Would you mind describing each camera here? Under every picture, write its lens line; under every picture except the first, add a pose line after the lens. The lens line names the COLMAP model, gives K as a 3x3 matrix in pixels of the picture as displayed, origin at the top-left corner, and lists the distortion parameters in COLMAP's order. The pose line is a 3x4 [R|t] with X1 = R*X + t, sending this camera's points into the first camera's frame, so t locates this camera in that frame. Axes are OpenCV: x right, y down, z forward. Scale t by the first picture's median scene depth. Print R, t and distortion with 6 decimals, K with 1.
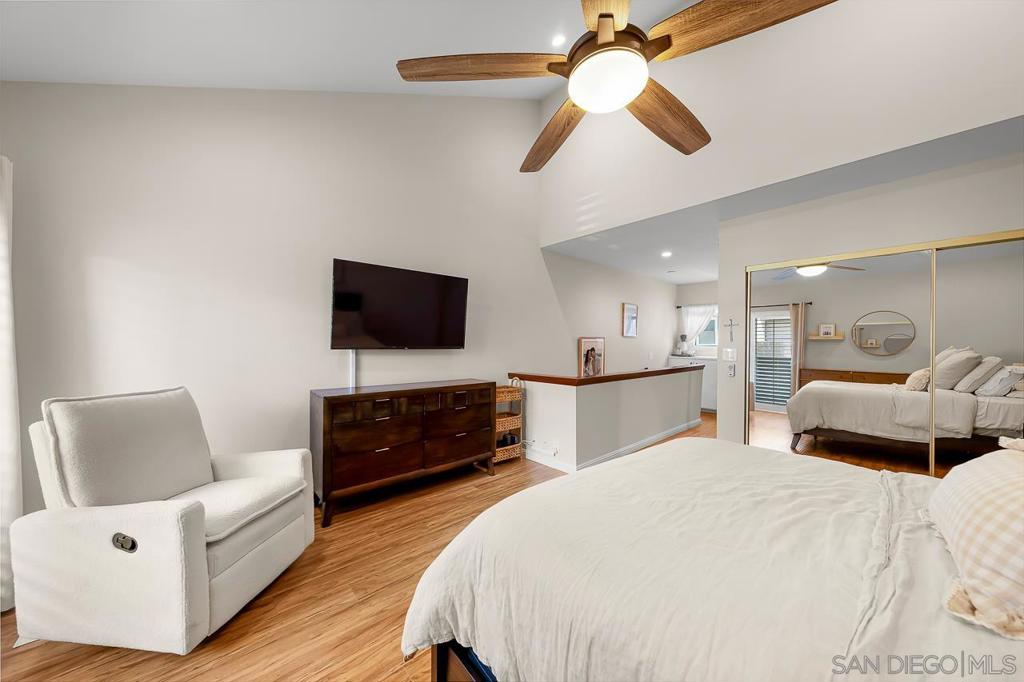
lens RADIAL K [[349.0, 0, 520.9], [0, 349.0, 349.1], [0, 0, 1]] dist [-0.007649, -0.000079]
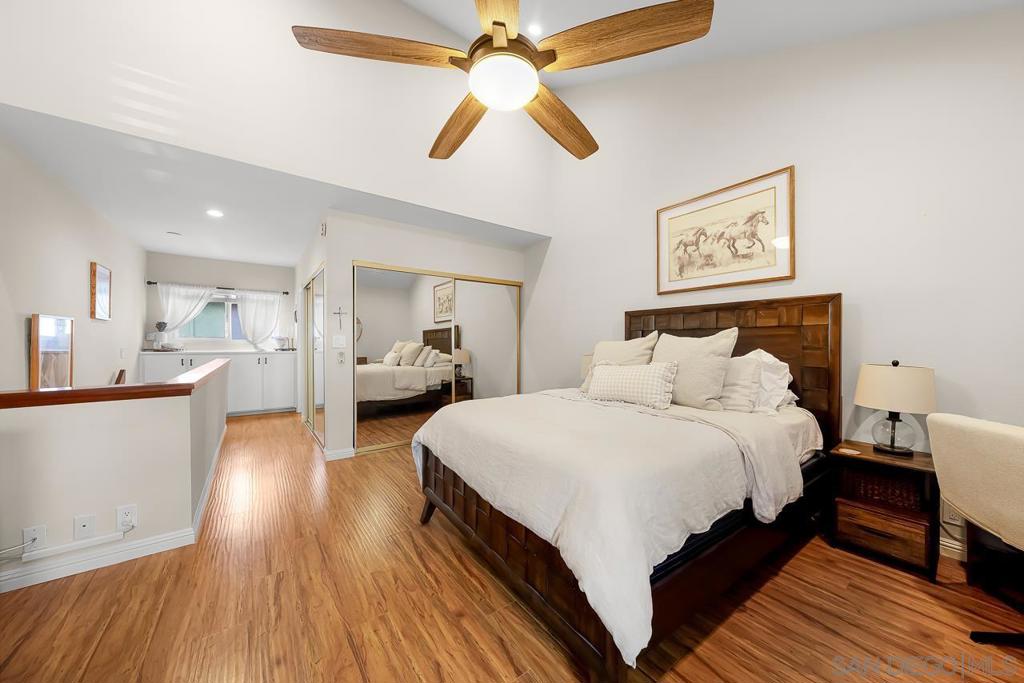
lens RADIAL K [[349.0, 0, 521.7], [0, 349.0, 344.8], [0, 0, 1]] dist [-0.007649, -0.000079]
pose [[0.091127, -0.008330, 0.995804, -0.361879], [0.008985, 0.999931, 0.007542, 0.014719], [-0.995799, 0.008260, 0.091196, 0.376546]]
